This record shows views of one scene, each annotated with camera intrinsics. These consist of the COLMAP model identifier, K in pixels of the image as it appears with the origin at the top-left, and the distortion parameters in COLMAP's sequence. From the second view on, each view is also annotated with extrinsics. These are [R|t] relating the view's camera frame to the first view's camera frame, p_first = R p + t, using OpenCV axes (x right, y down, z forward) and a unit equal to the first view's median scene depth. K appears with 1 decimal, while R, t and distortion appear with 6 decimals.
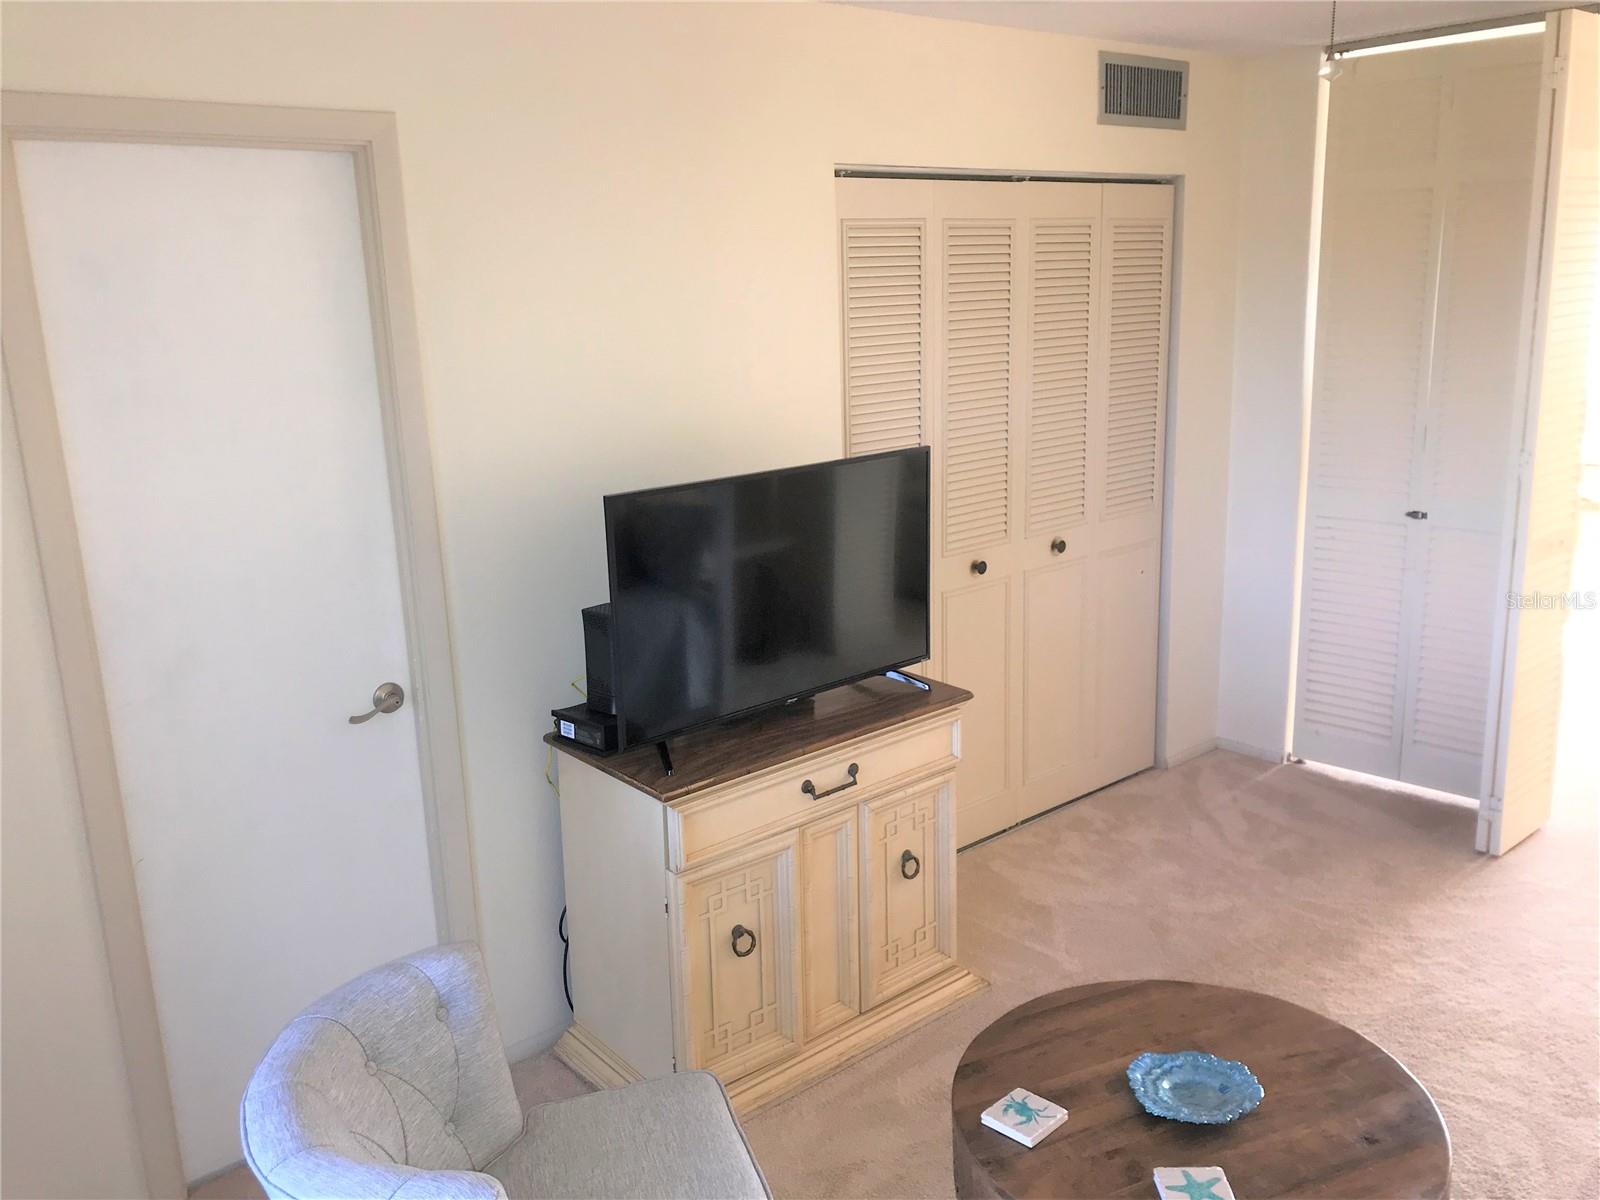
lens RADIAL K [[1307.2, 0, 801.3], [0, 1307.2, 594.0], [0, 0, 1]] dist [0.007137, -0.012885]
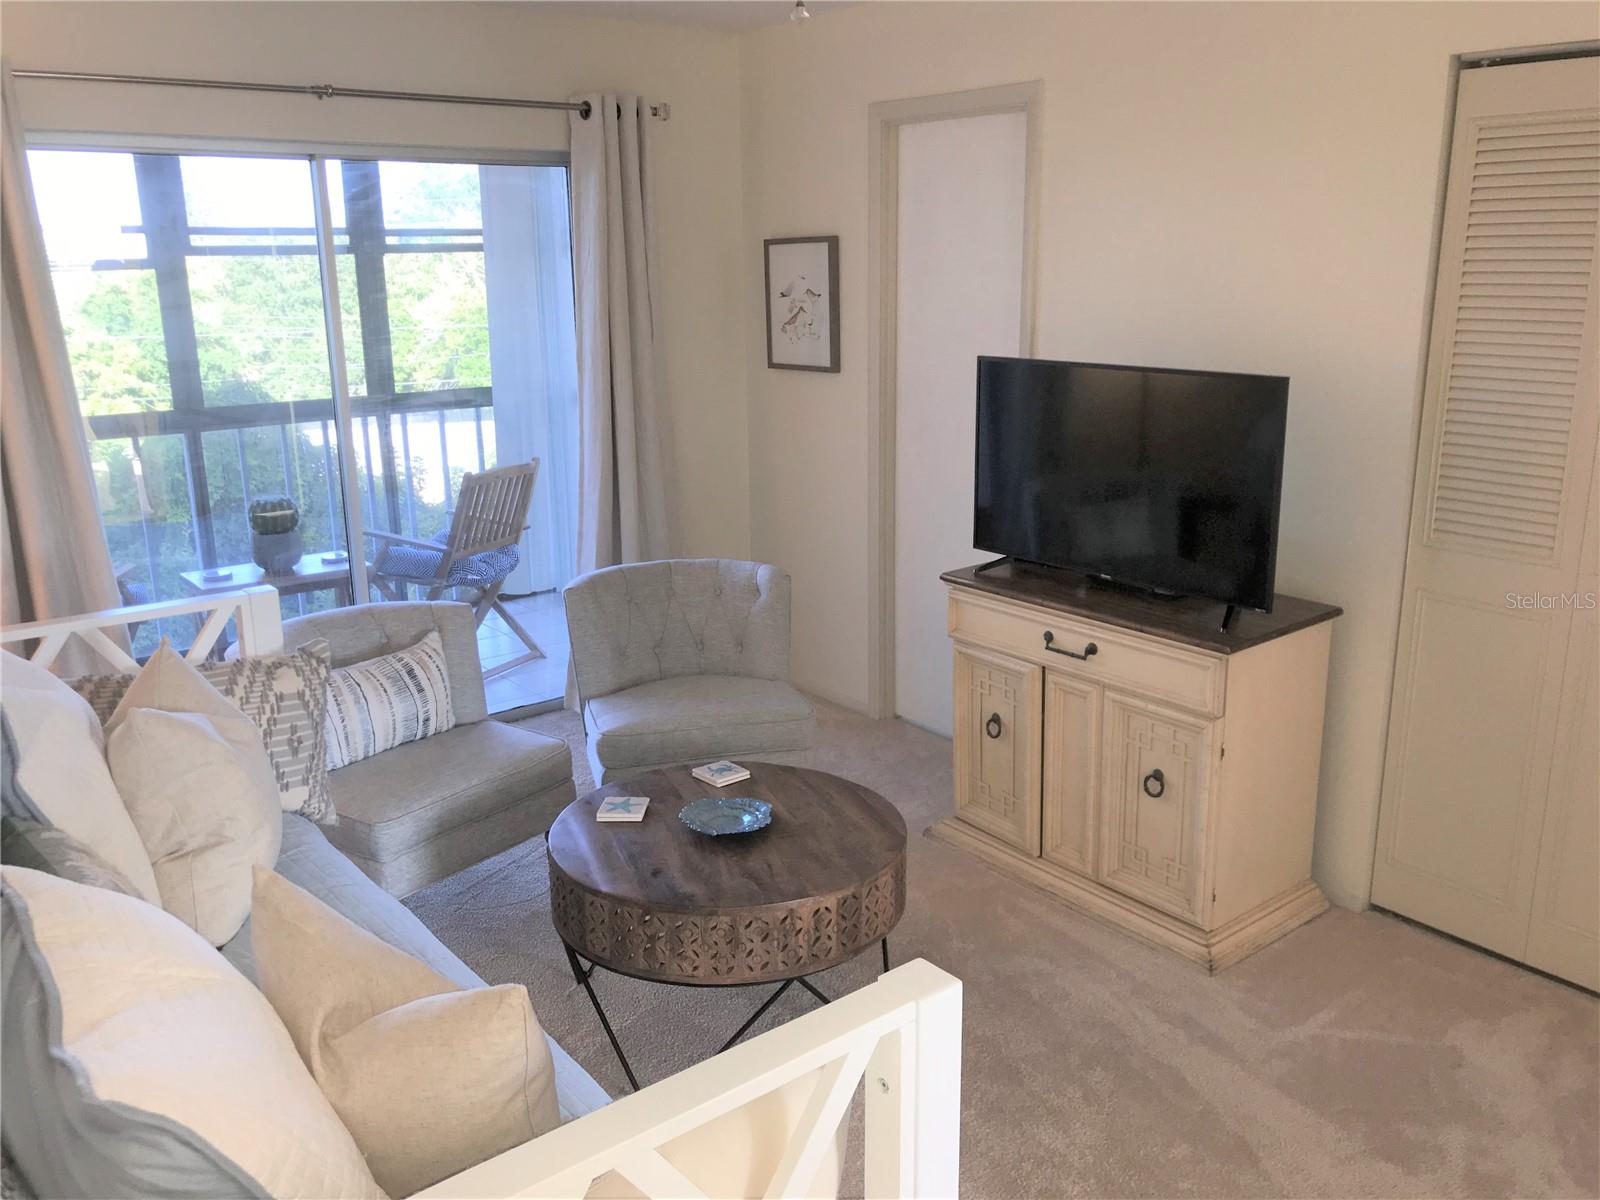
lens RADIAL K [[1288.0, 0, 791.4], [0, 1288.0, 594.1], [0, 0, 1]] dist [0.021628, 0.000703]
pose [[-0.016493, 0.295564, -0.955181, 1.100088], [-0.234665, 0.927483, 0.291045, -0.170846], [0.971936, 0.228948, 0.054062, 0.696019]]
